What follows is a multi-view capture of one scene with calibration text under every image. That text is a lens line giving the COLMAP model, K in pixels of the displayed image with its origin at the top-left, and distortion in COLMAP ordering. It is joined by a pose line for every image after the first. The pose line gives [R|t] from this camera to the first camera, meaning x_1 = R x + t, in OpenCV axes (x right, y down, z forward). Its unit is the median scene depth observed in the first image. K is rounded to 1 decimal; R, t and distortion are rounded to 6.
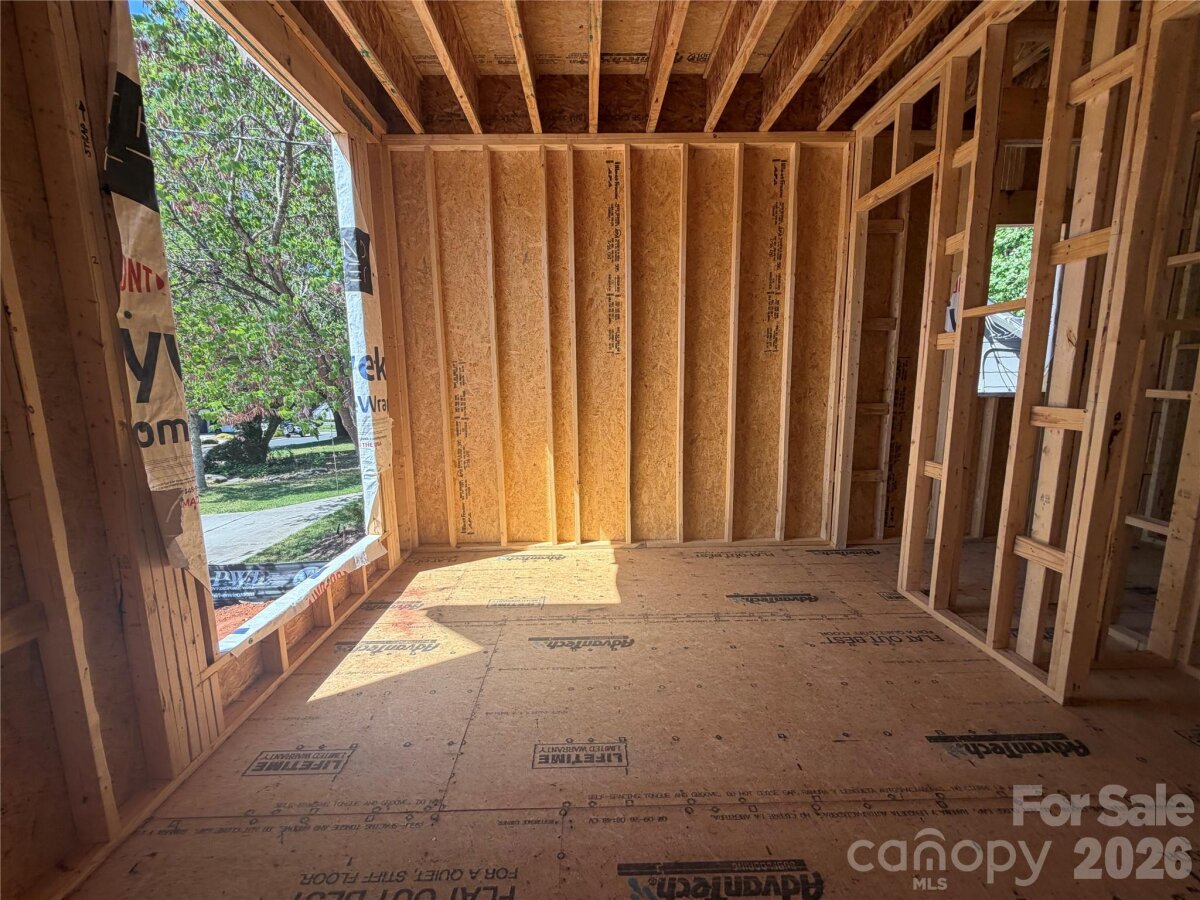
lens RADIAL K [[473.6, 0, 595.4], [0, 473.6, 449.4], [0, 0, 1]] dist [-0.002322, 0.000728]
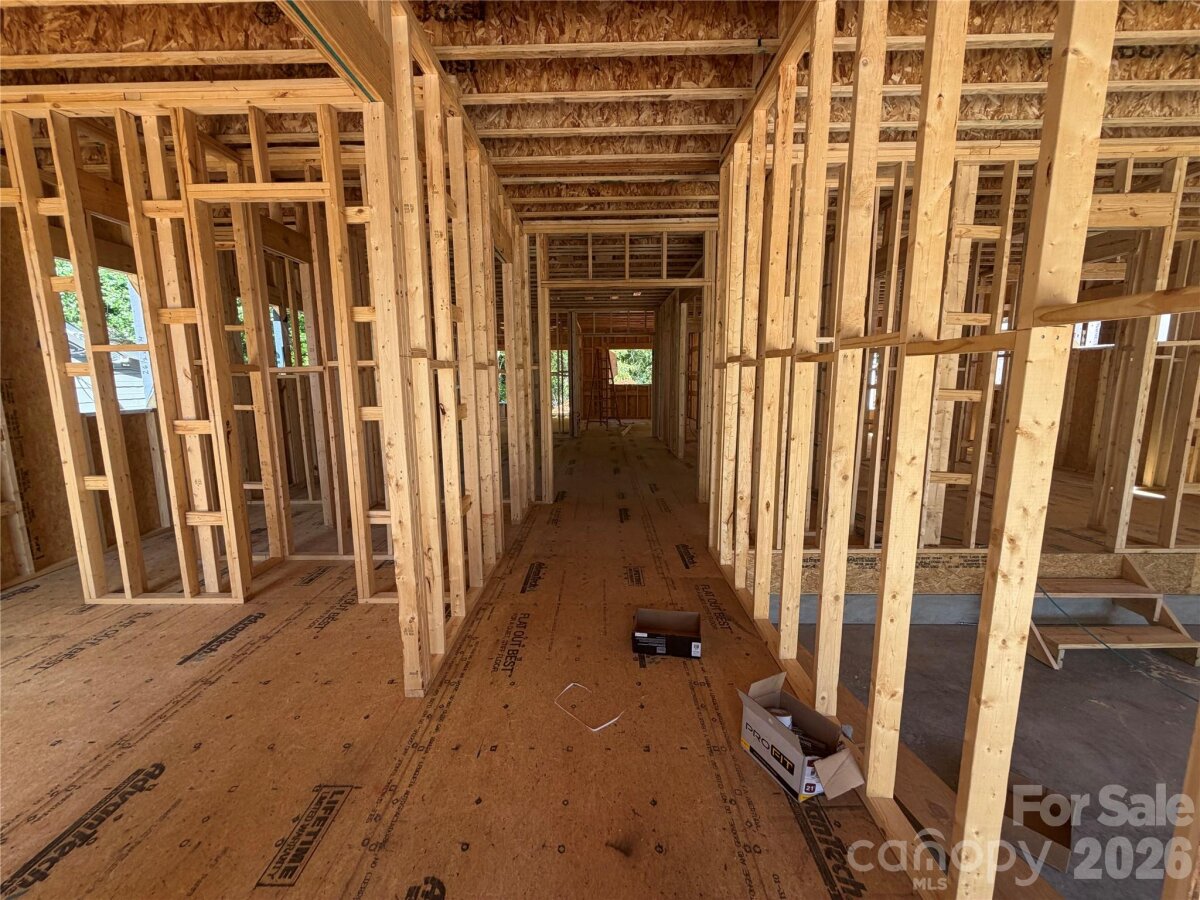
lens RADIAL K [[477.8, 0, 594.6], [0, 477.8, 448.8], [0, 0, 1]] dist [0.002270, 0.000148]
pose [[0.025944, -0.132308, 0.990869, -0.477133], [0.158504, 0.979208, 0.126601, 0.009723], [-0.987017, 0.153772, 0.046376, -0.302228]]
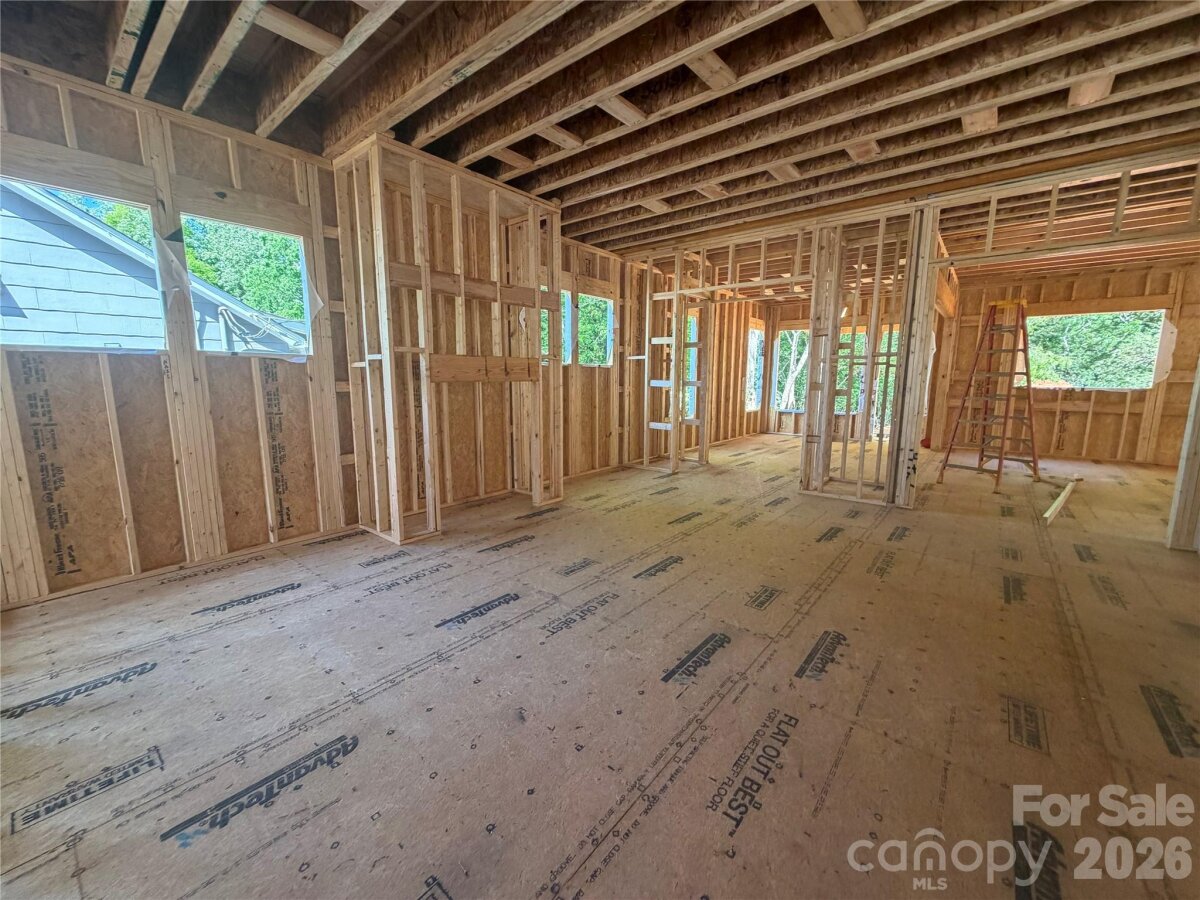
lens RADIAL K [[477.8, 0, 594.6], [0, 477.8, 448.8], [0, 0, 1]] dist [0.002270, 0.000148]
pose [[0.651091, -0.099843, 0.752404, -0.025778], [0.100635, 0.993914, 0.044807, 0.042950], [-0.752298, 0.046545, 0.657176, -0.302277]]
